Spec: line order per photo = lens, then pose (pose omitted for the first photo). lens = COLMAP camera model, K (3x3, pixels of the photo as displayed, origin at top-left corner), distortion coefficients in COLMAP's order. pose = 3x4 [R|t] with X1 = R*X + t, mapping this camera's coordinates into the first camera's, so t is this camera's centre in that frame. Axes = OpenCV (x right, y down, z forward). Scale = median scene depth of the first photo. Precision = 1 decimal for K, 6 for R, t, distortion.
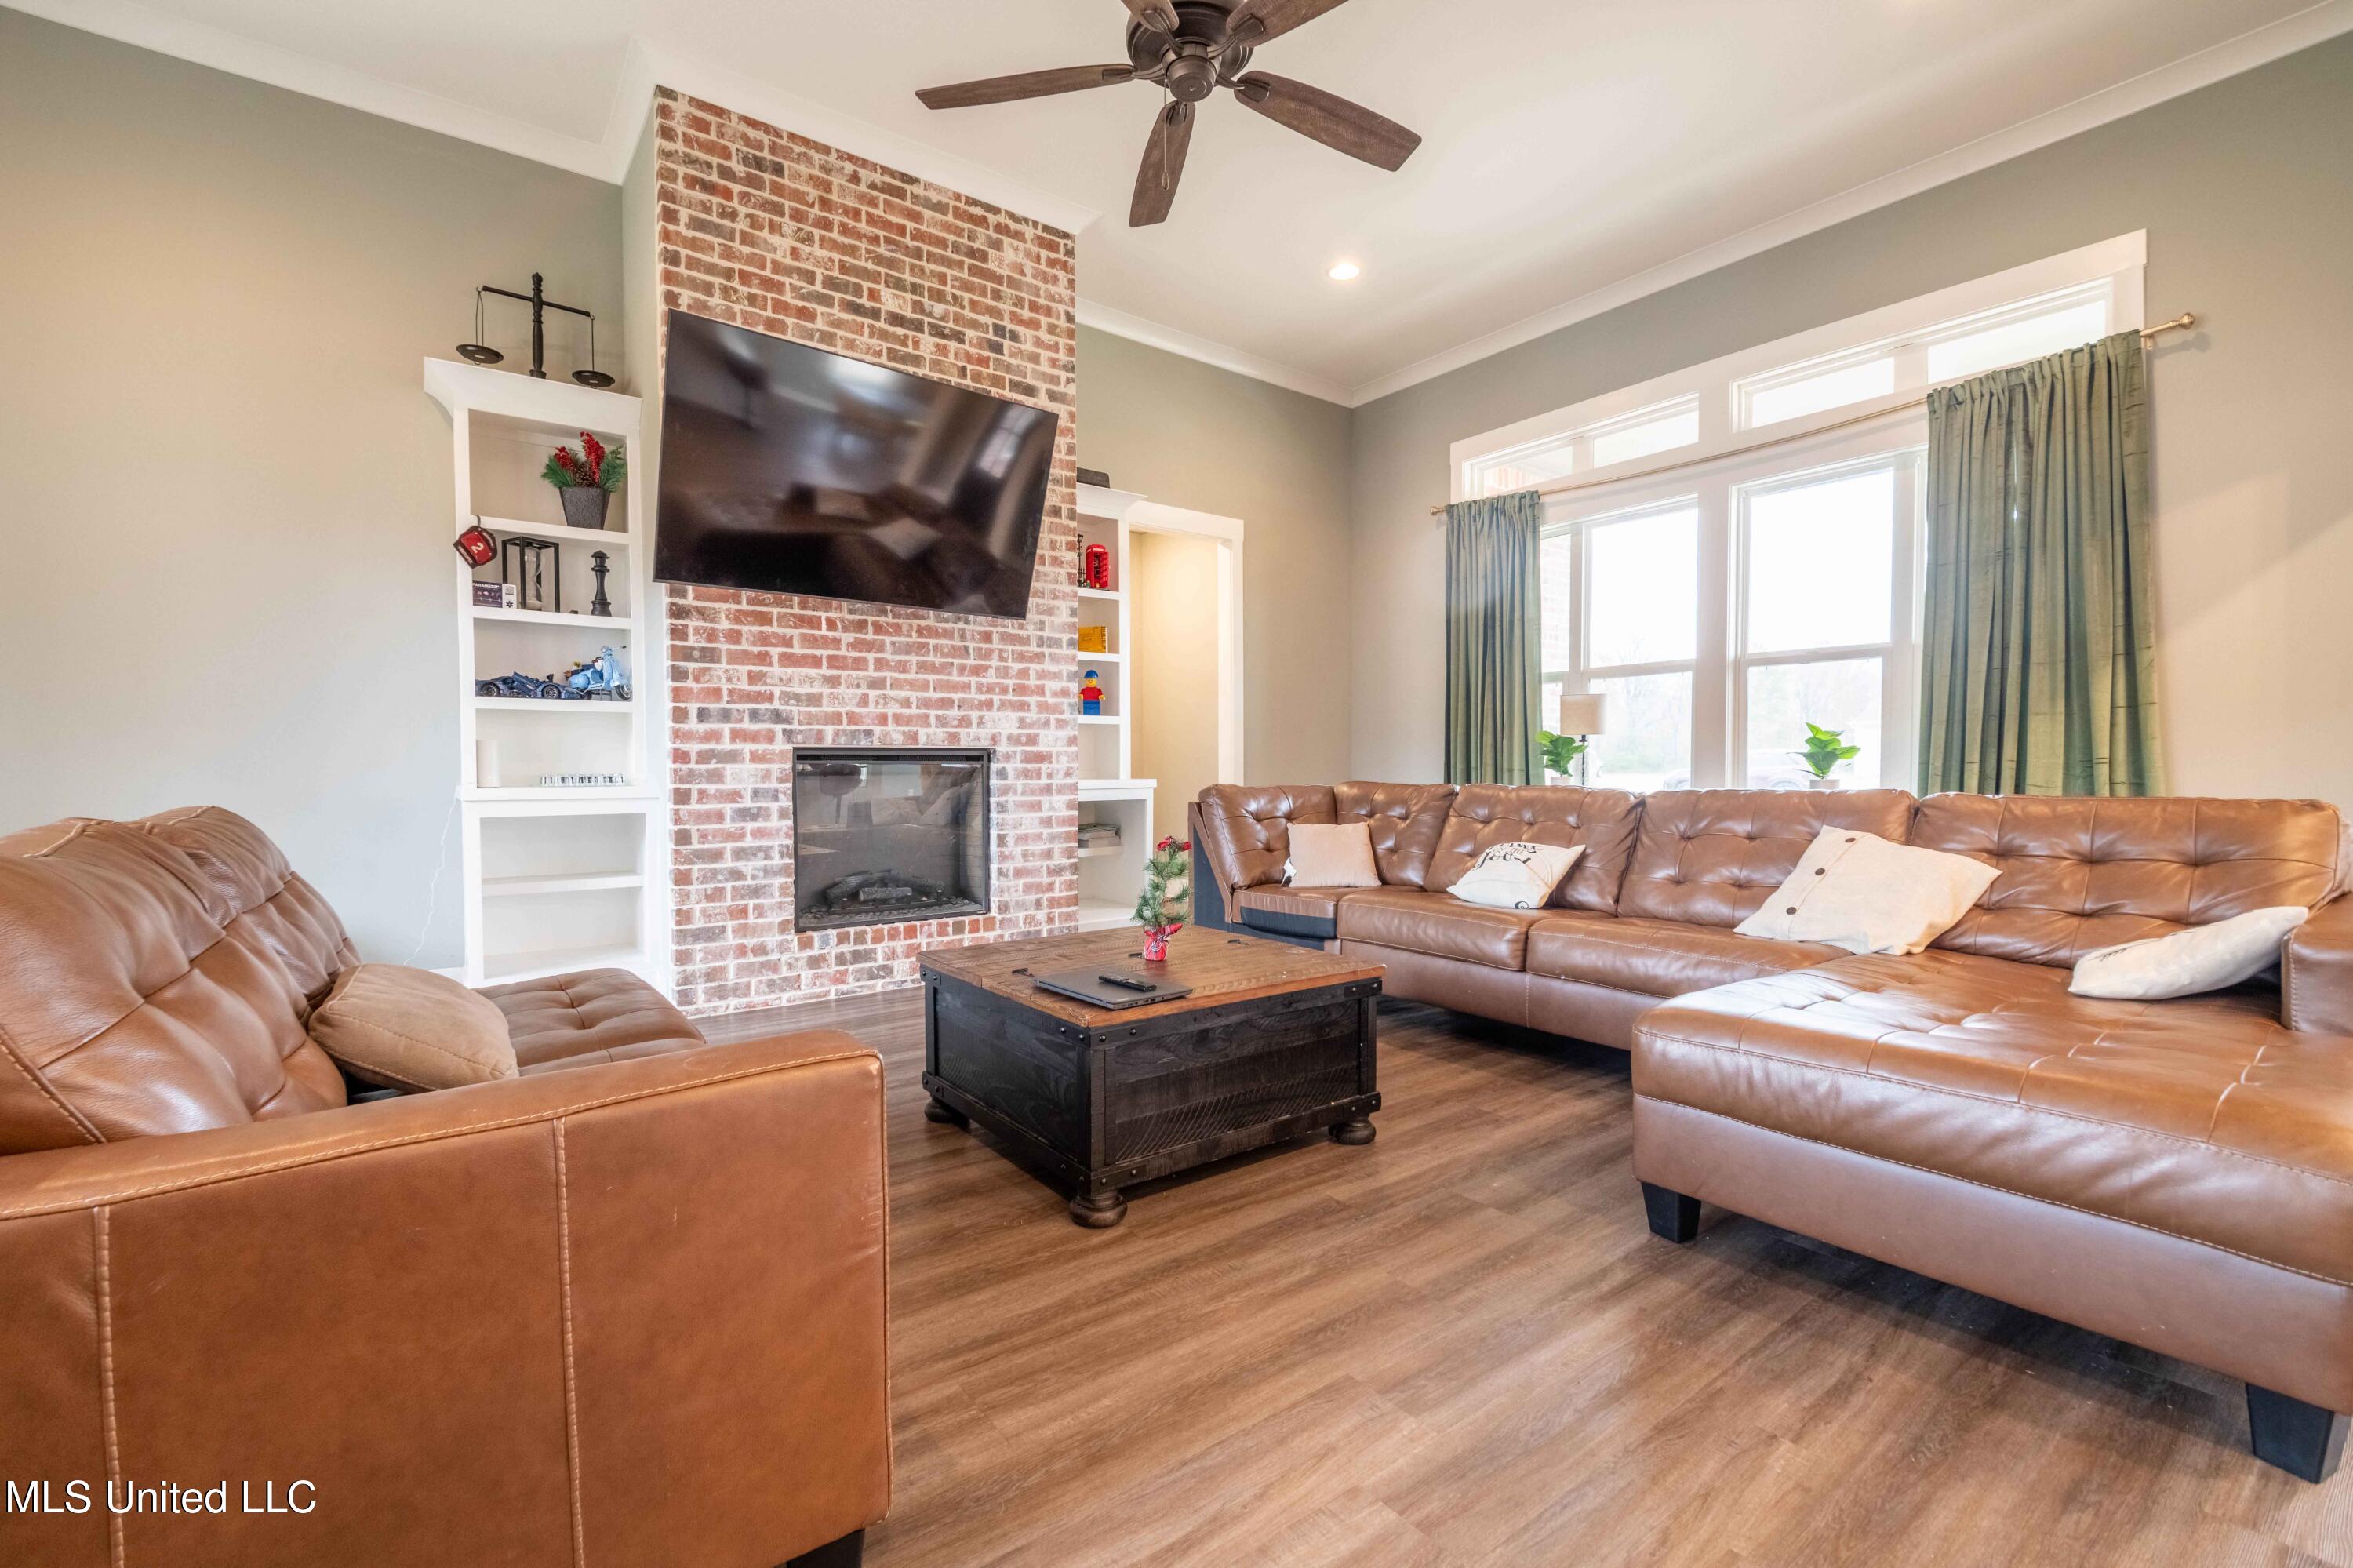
lens RADIAL K [[1003.5, 0, 1175.5], [0, 1003.5, 796.8], [0, 0, 1]] dist [0.000993, -0.007715]
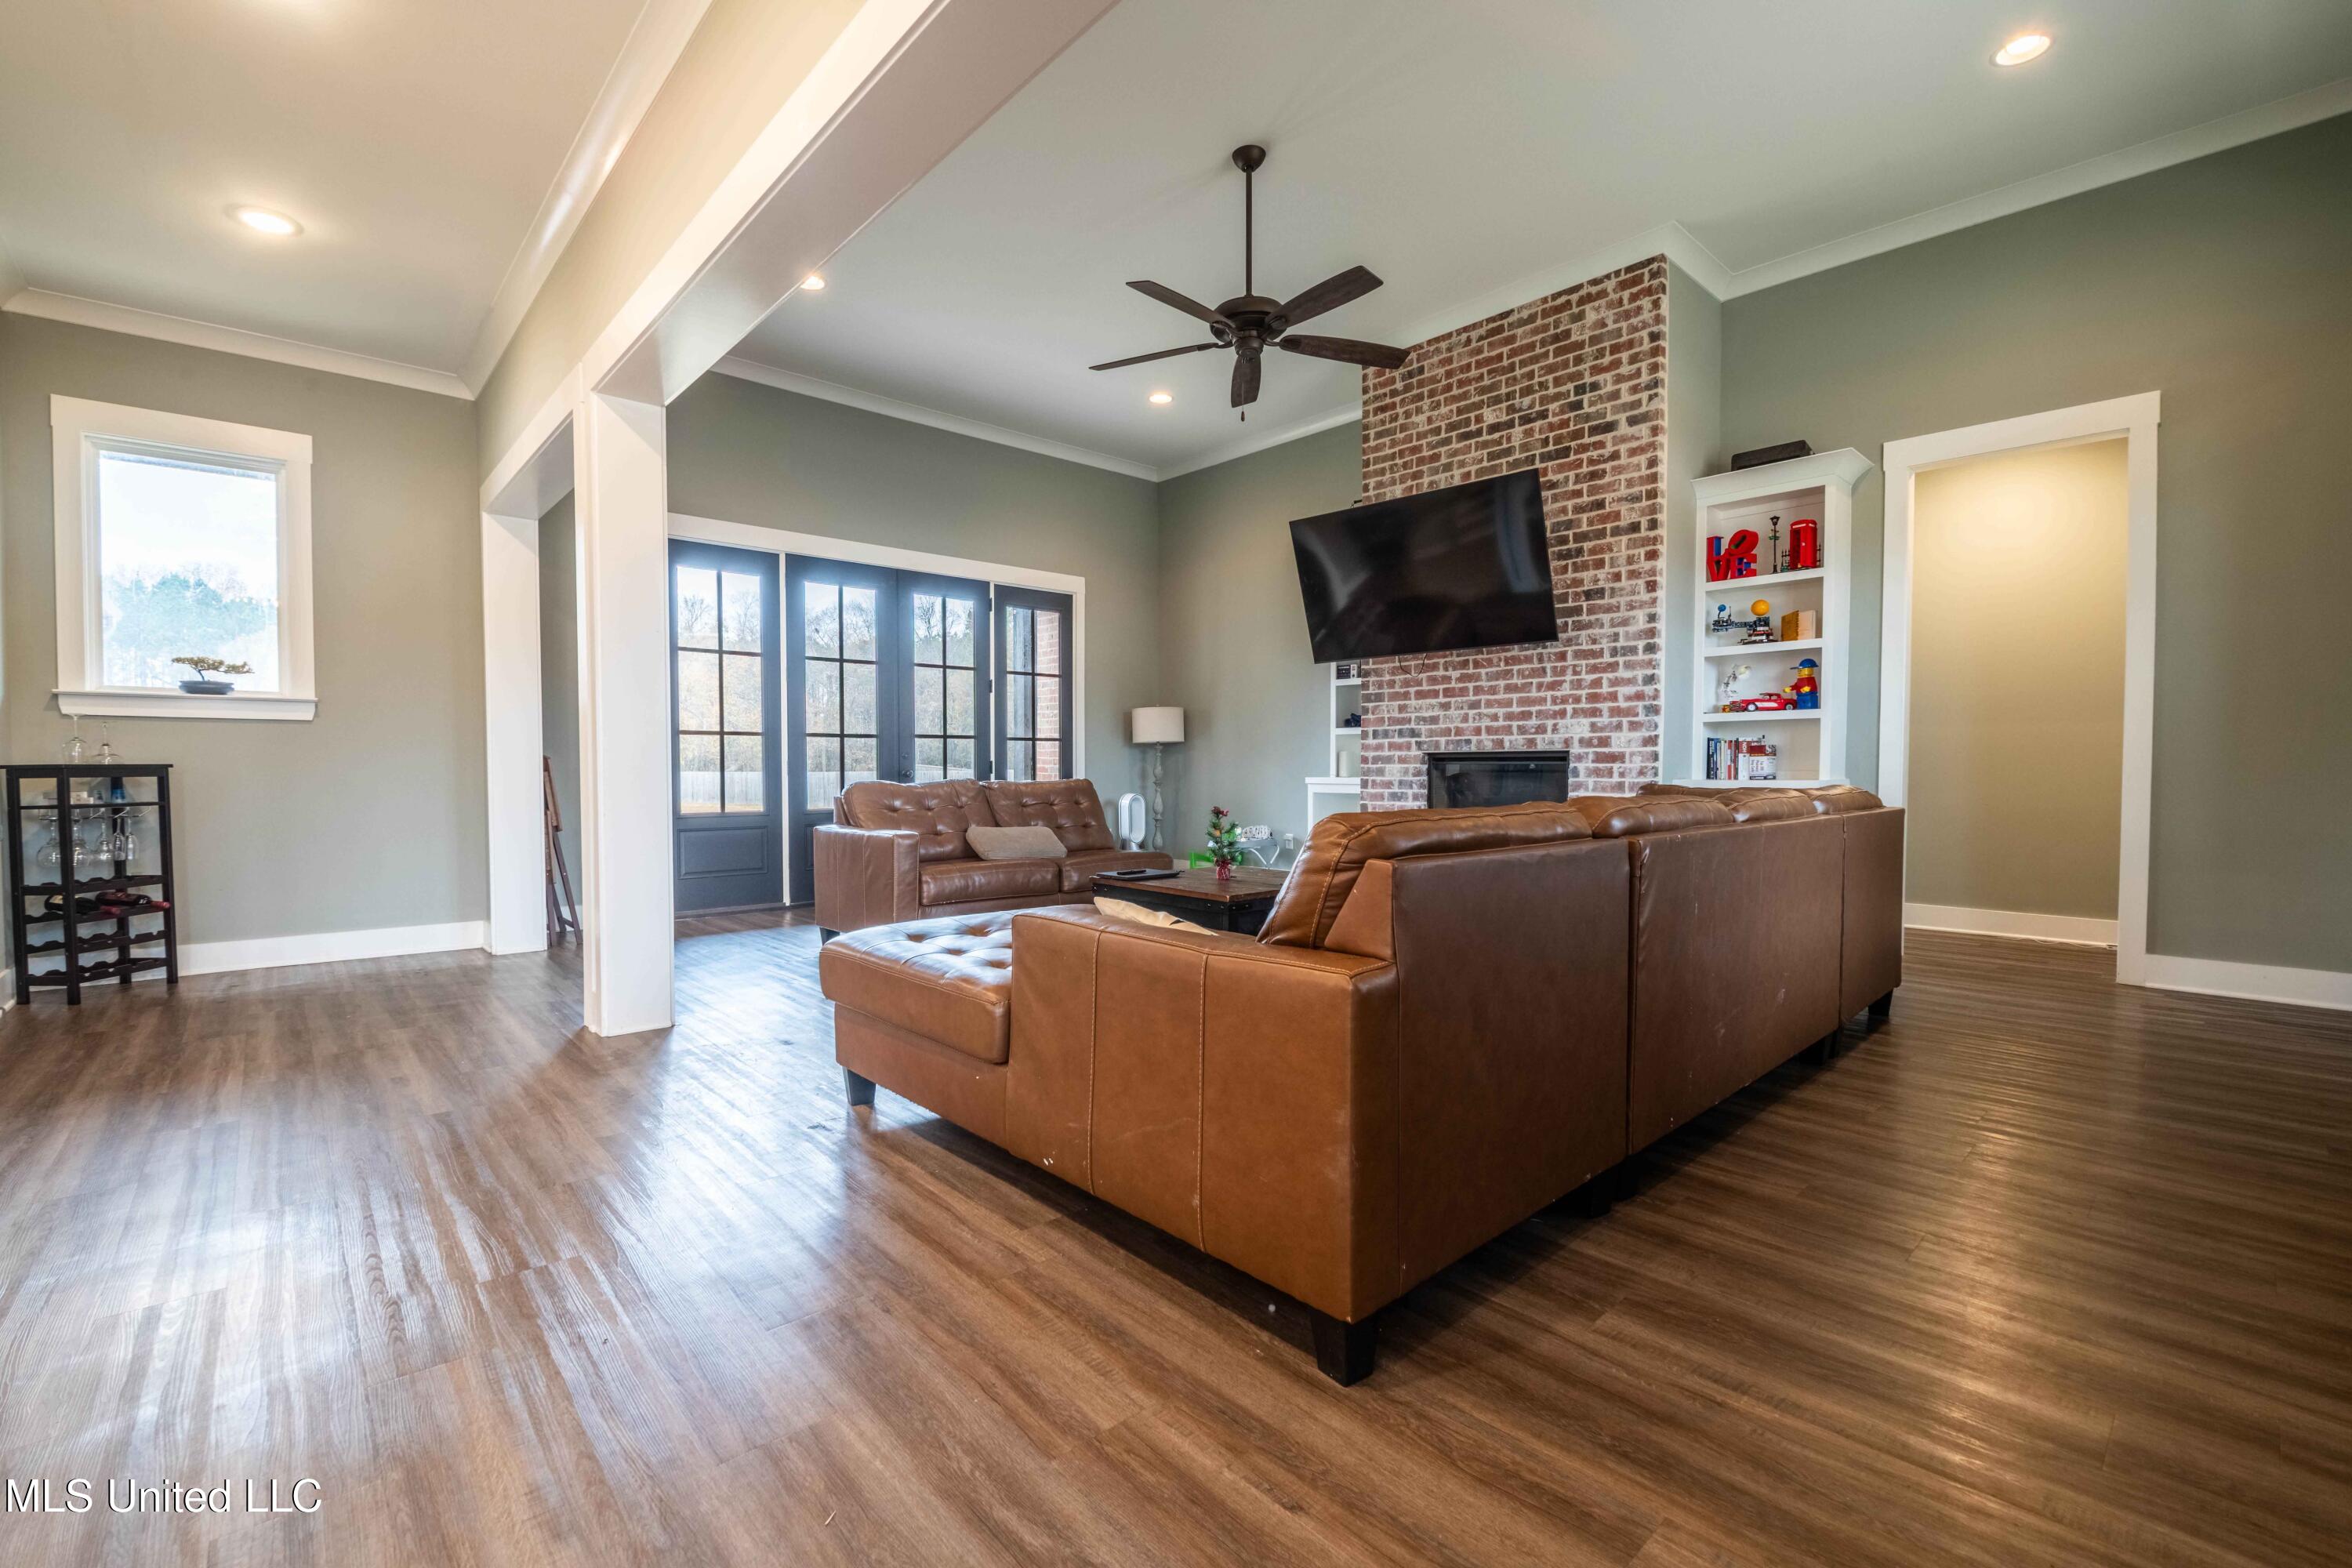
lens RADIAL K [[1003.0, 0, 1175.0], [0, 1003.0, 796.8], [0, 0, 1]] dist [0.000993, -0.007715]
pose [[0.092667, 0.031571, -0.995196, 1.041609], [-0.029244, 0.999152, 0.028973, -0.016283], [0.995268, 0.026419, 0.093512, 0.482518]]
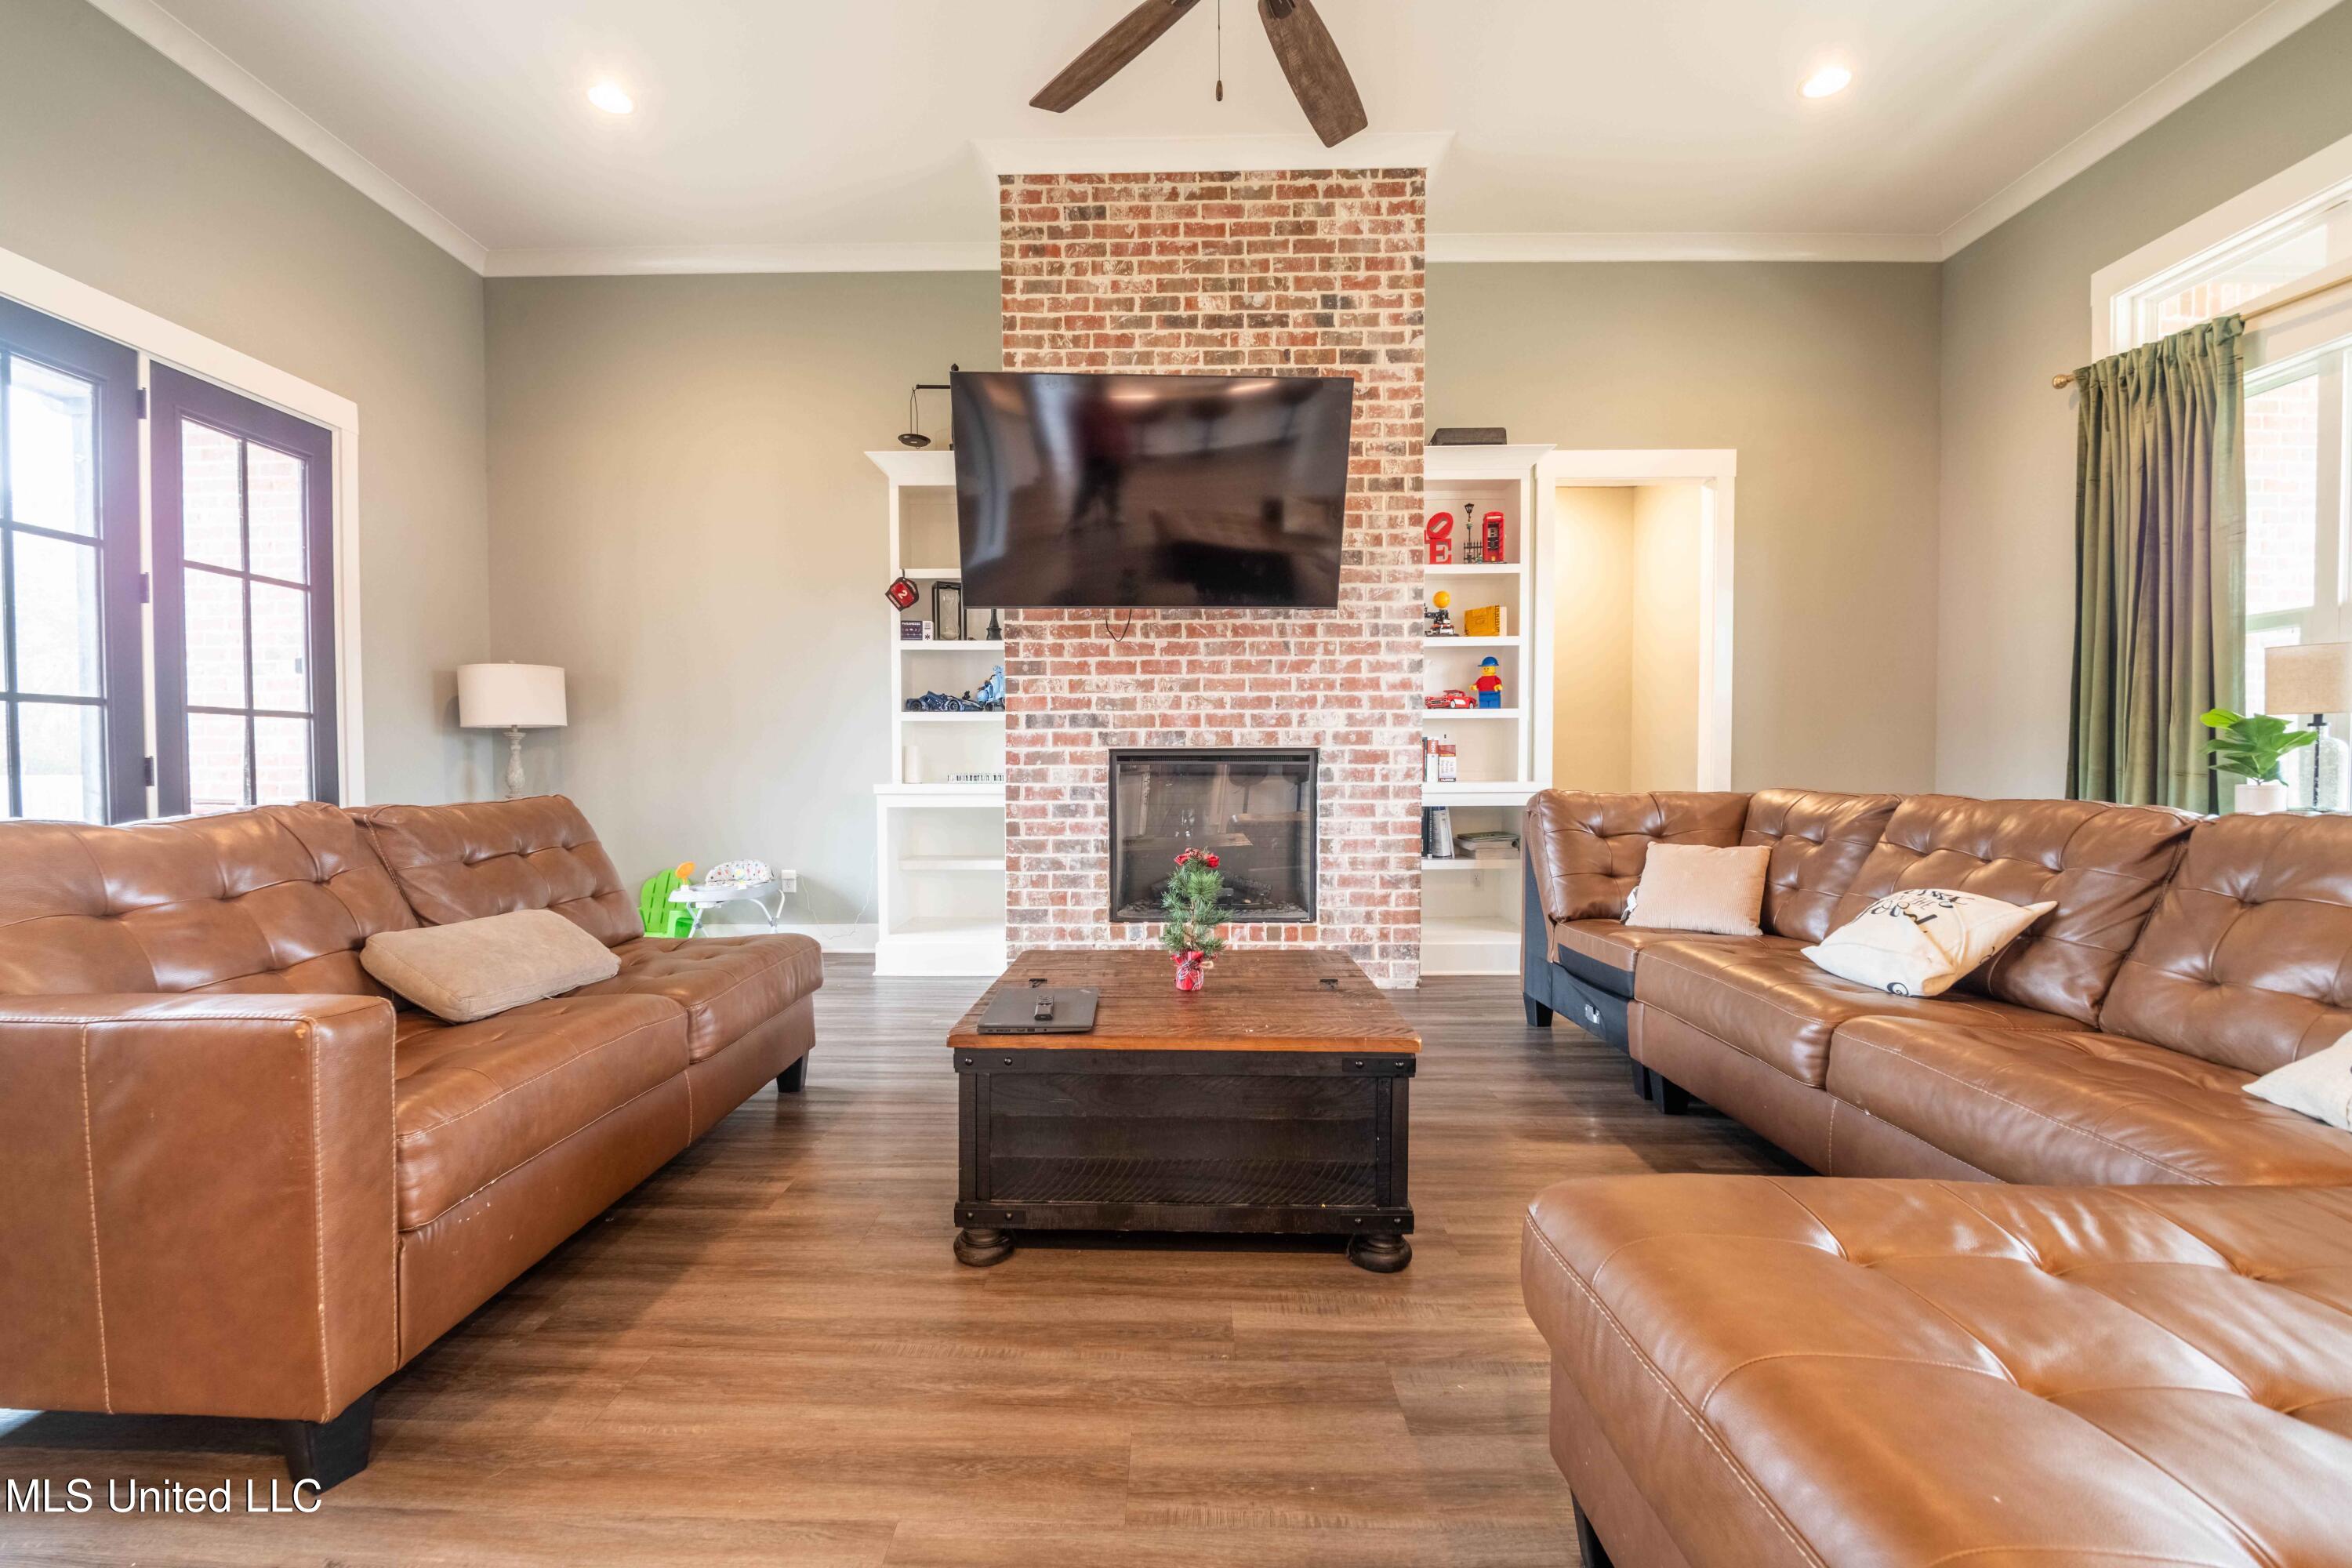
lens RADIAL K [[1003.0, 0, 1175.0], [0, 1003.0, 796.8], [0, 0, 1]] dist [0.000993, -0.007715]
pose [[0.786149, 0.019282, -0.617737, 0.327887], [-0.018461, 0.999800, 0.007713, -0.007844], [0.617762, 0.005341, 0.786347, 0.195647]]
